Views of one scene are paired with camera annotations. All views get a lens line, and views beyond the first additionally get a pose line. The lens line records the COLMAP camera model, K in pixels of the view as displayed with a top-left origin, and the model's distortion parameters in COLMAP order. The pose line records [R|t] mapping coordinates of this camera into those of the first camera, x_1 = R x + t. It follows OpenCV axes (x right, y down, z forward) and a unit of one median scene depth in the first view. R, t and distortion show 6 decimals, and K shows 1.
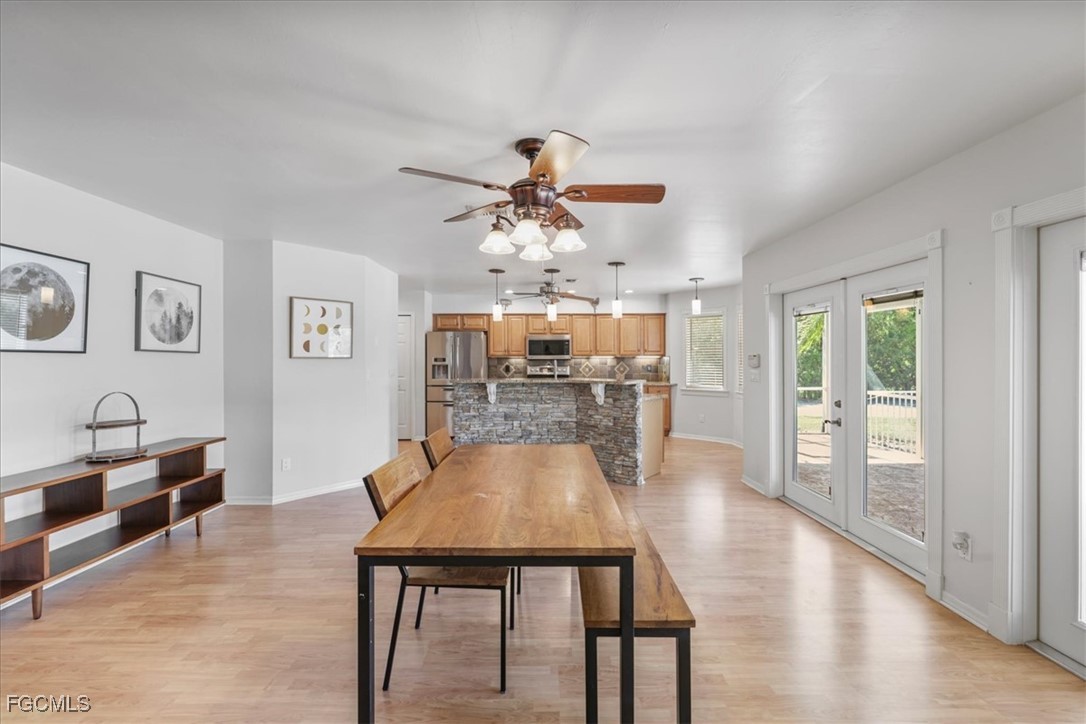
lens RADIAL K [[458.4, 0, 542.1], [0, 458.4, 355.1], [0, 0, 1]] dist [0.004495, 0.000447]
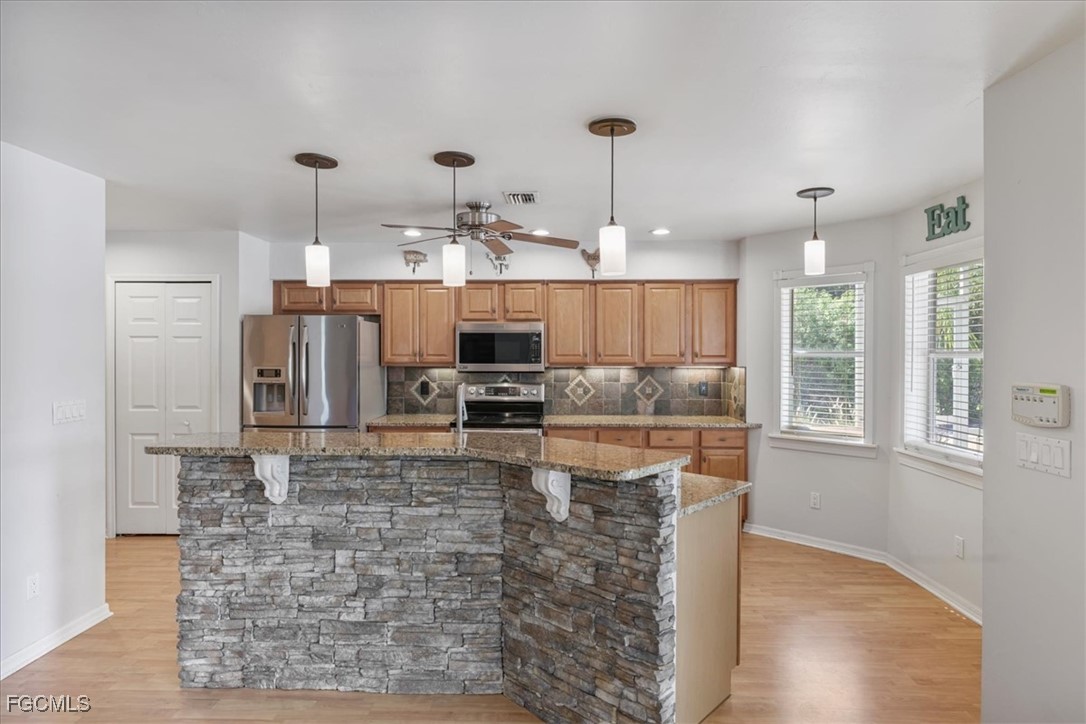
lens RADIAL K [[596.4, 0, 541.3], [0, 596.4, 356.4], [0, 0, 1]] dist [-0.005291, -0.000583]
pose [[0.999231, 0.004328, -0.038982, 0.090543], [-0.003896, 0.999930, 0.011146, -0.015733], [0.039027, -0.010985, 0.999178, 0.378199]]
